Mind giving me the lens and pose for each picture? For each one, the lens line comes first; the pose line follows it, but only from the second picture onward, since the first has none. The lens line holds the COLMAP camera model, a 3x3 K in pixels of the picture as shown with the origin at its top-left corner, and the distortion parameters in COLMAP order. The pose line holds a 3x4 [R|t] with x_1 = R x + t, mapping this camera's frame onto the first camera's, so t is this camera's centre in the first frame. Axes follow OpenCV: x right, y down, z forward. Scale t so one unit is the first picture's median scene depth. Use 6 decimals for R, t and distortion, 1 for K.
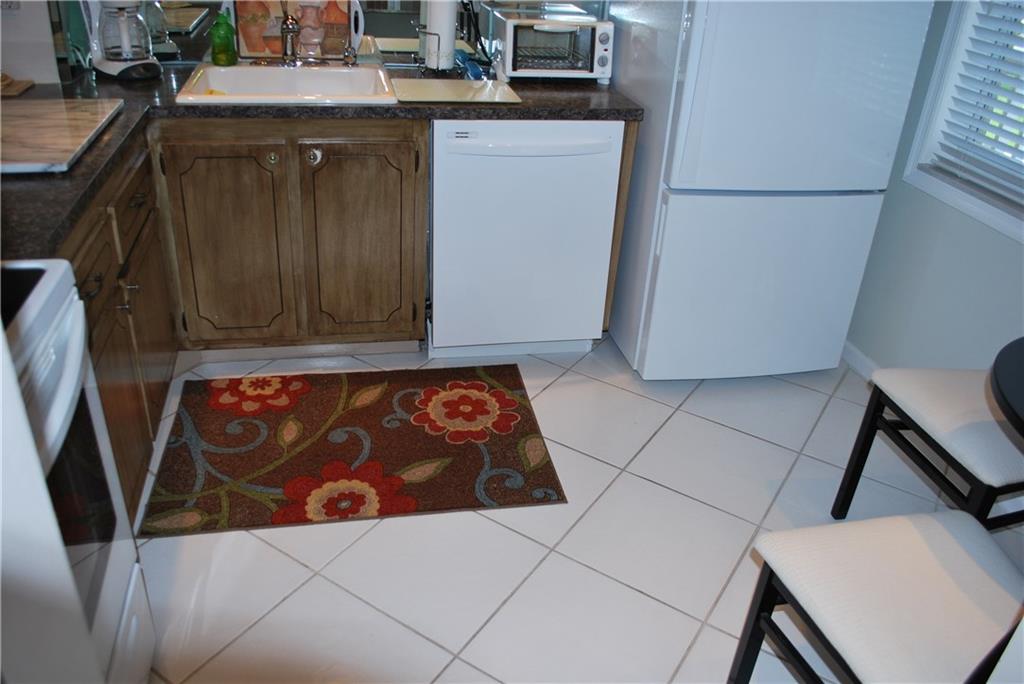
lens RADIAL K [[807.5, 0, 505.8], [0, 807.5, 347.3], [0, 0, 1]] dist [-0.083894, 0.013603]
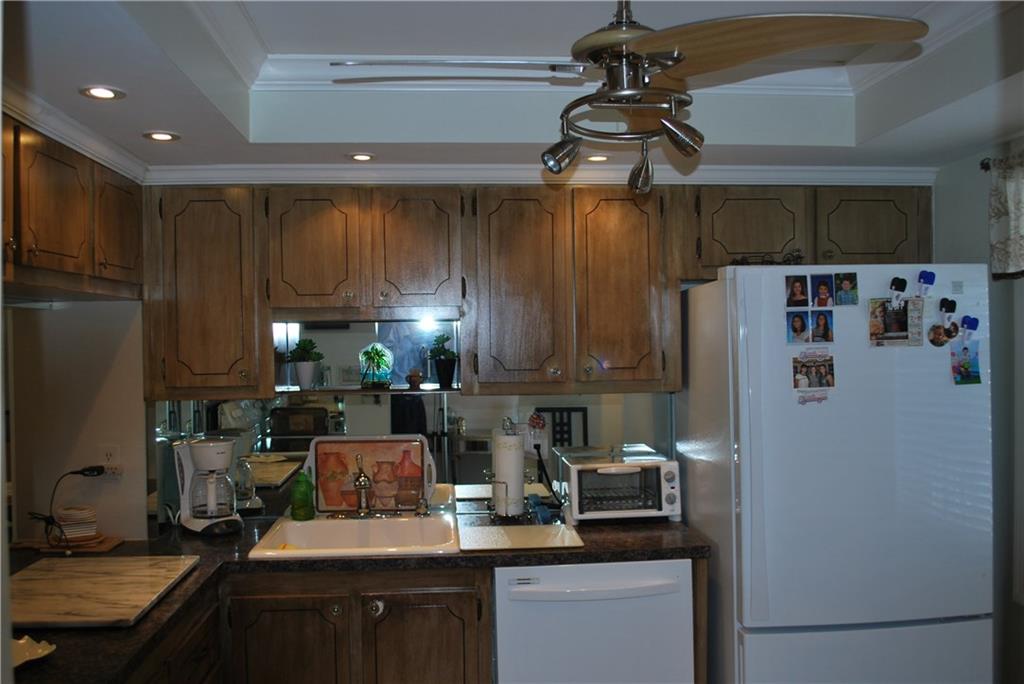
lens RADIAL K [[915.8, 0, 509.1], [0, 915.8, 340.3], [0, 0, 1]] dist [-0.070210, -0.000296]
pose [[0.988664, -0.075171, -0.129973, 0.092044], [0.002651, 0.874252, -0.485465, 0.020766], [0.150122, 0.479617, 0.864541, -0.114972]]
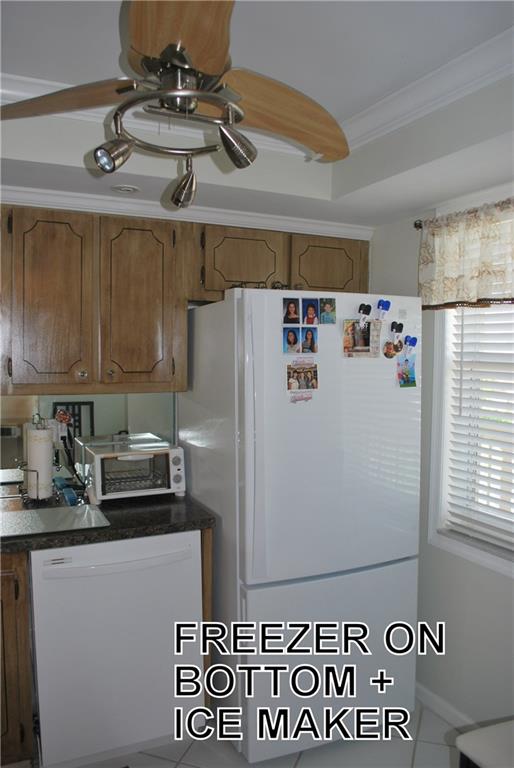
lens RADIAL K [[605.6, 0, 253.0], [0, 605.6, 384.3], [0, 0, 1]] dist [-0.083894, 0.013603]
pose [[0.971061, -0.066716, 0.229323, 0.033927], [0.158714, 0.897765, -0.410887, -0.097166], [-0.178465, 0.435393, 0.882373, 0.107423]]
